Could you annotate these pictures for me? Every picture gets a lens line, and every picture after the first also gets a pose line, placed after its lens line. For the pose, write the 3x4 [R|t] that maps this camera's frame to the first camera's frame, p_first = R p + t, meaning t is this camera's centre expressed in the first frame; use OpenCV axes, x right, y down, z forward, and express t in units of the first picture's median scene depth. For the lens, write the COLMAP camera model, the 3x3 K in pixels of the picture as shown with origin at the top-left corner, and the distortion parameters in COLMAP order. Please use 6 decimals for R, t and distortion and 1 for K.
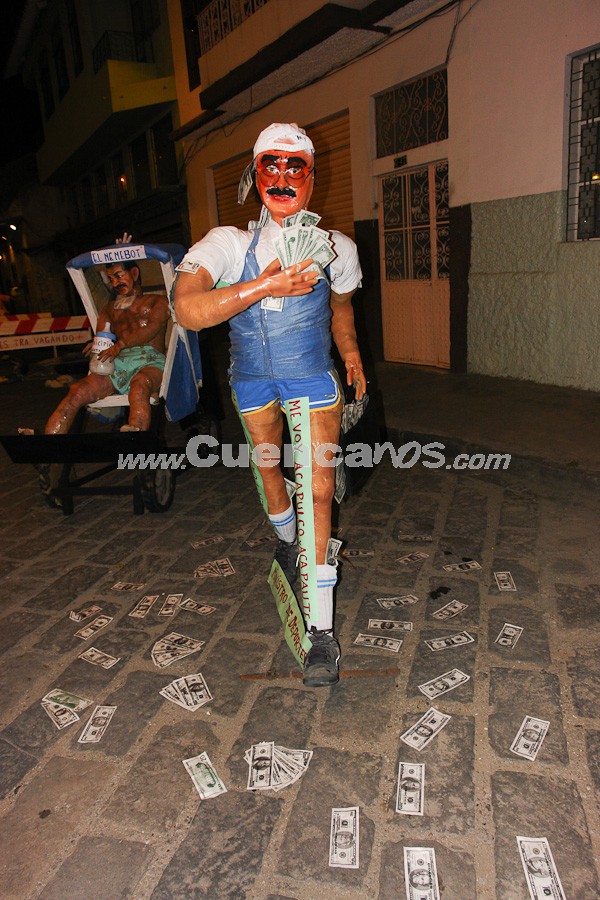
lens RADIAL K [[629.7, 0, 299.7], [0, 629.7, 455.0], [0, 0, 1]] dist [-0.084587, 0.043505]
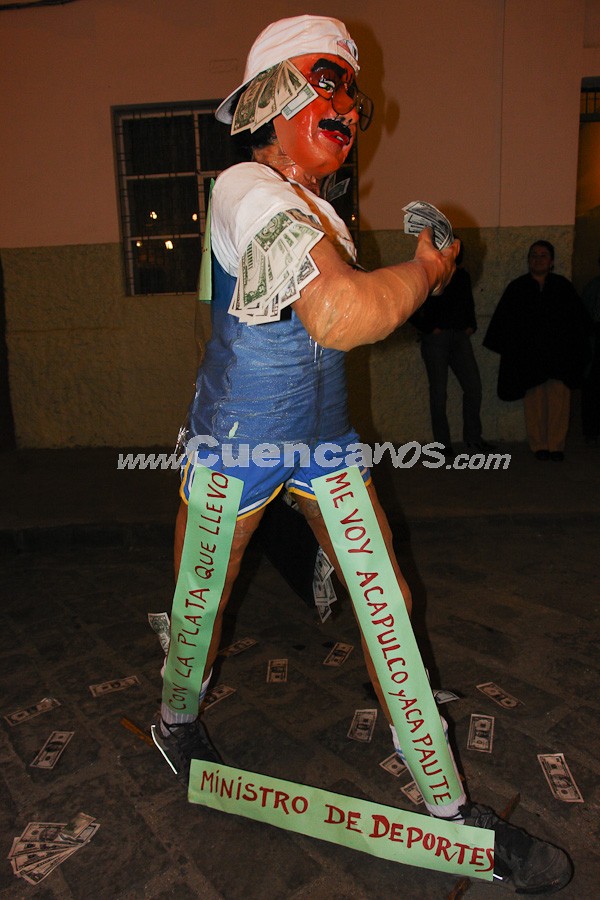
lens RADIAL K [[629.7, 0, 299.9], [0, 629.7, 443.5], [0, 0, 1]] dist [-0.084587, 0.043505]
pose [[0.581558, -0.118752, 0.804791, -0.230763], [0.227300, 0.973607, -0.020589, -0.049531], [-0.781105, 0.194903, 0.593201, 0.291414]]
